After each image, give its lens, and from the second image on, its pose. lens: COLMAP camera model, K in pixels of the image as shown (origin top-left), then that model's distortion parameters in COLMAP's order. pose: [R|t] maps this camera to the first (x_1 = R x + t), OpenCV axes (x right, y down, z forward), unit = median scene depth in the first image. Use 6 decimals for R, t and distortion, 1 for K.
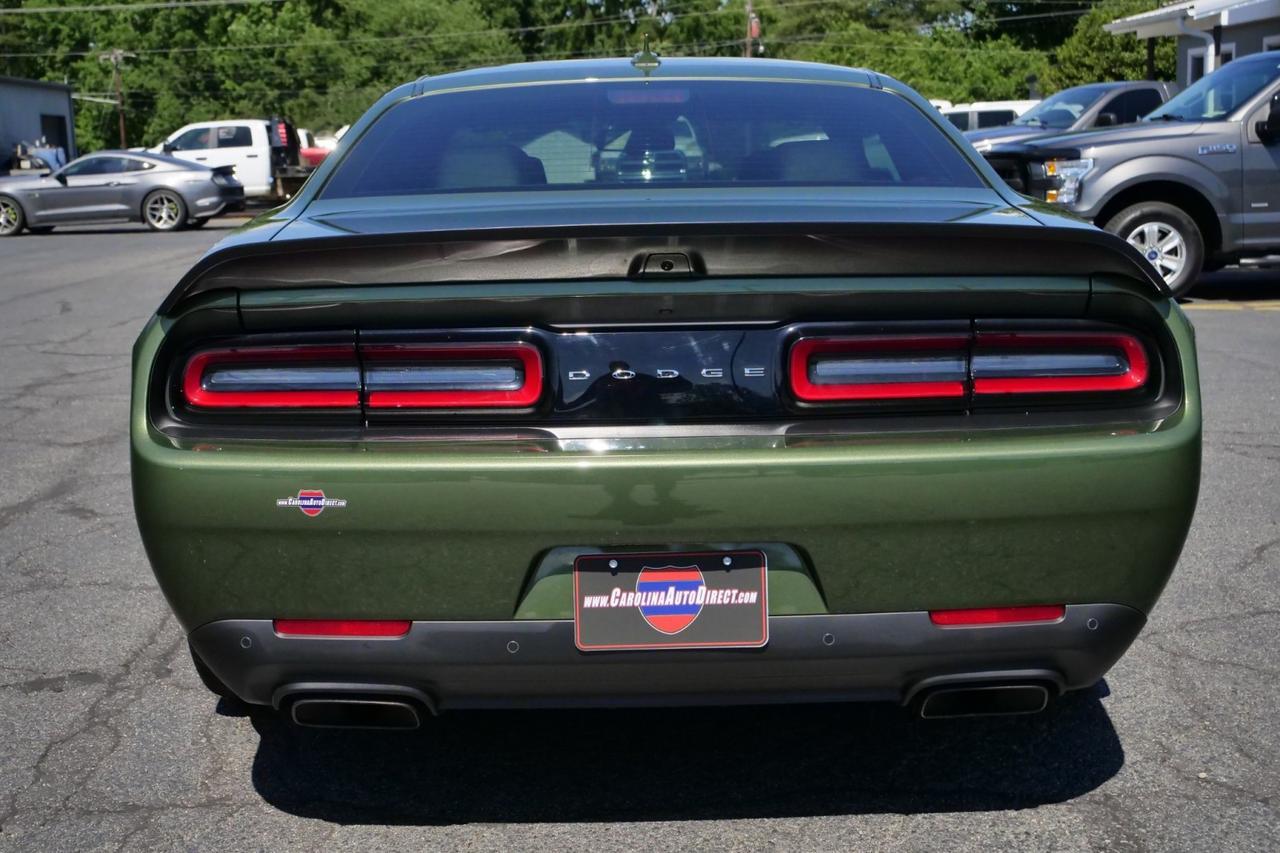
lens RADIAL K [[1645.6, 0, 652.6], [0, 1645.6, 421.4], [0, 0, 1]] dist [-0.047186, 0.000000]
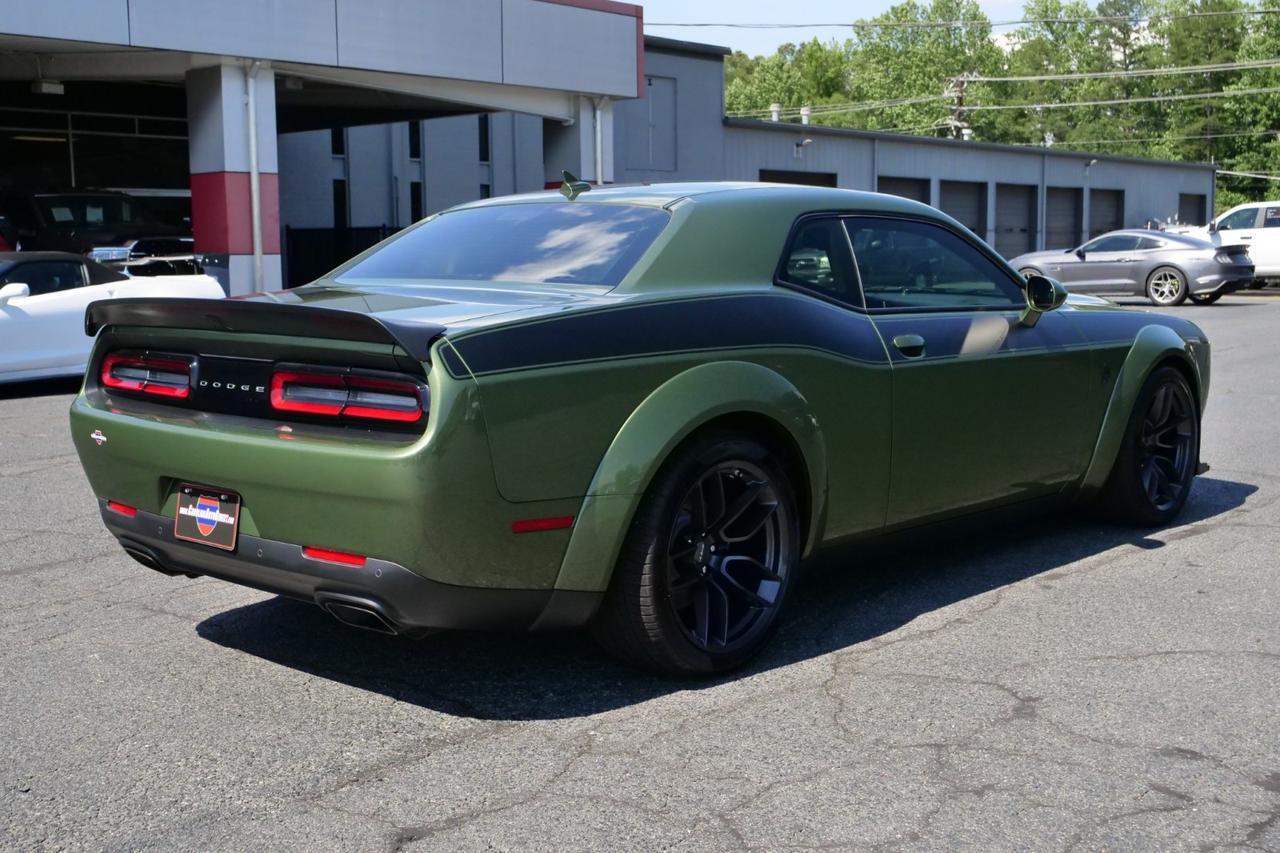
lens RADIAL K [[1645.6, 0, 640.5], [0, 1645.6, 419.8], [0, 0, 1]] dist [-0.047186, 0.000000]
pose [[0.698318, 0.085738, -0.710634, 0.227961], [-0.116561, 0.993169, 0.005285, -0.008003], [0.706233, 0.079142, 0.703542, 0.014084]]
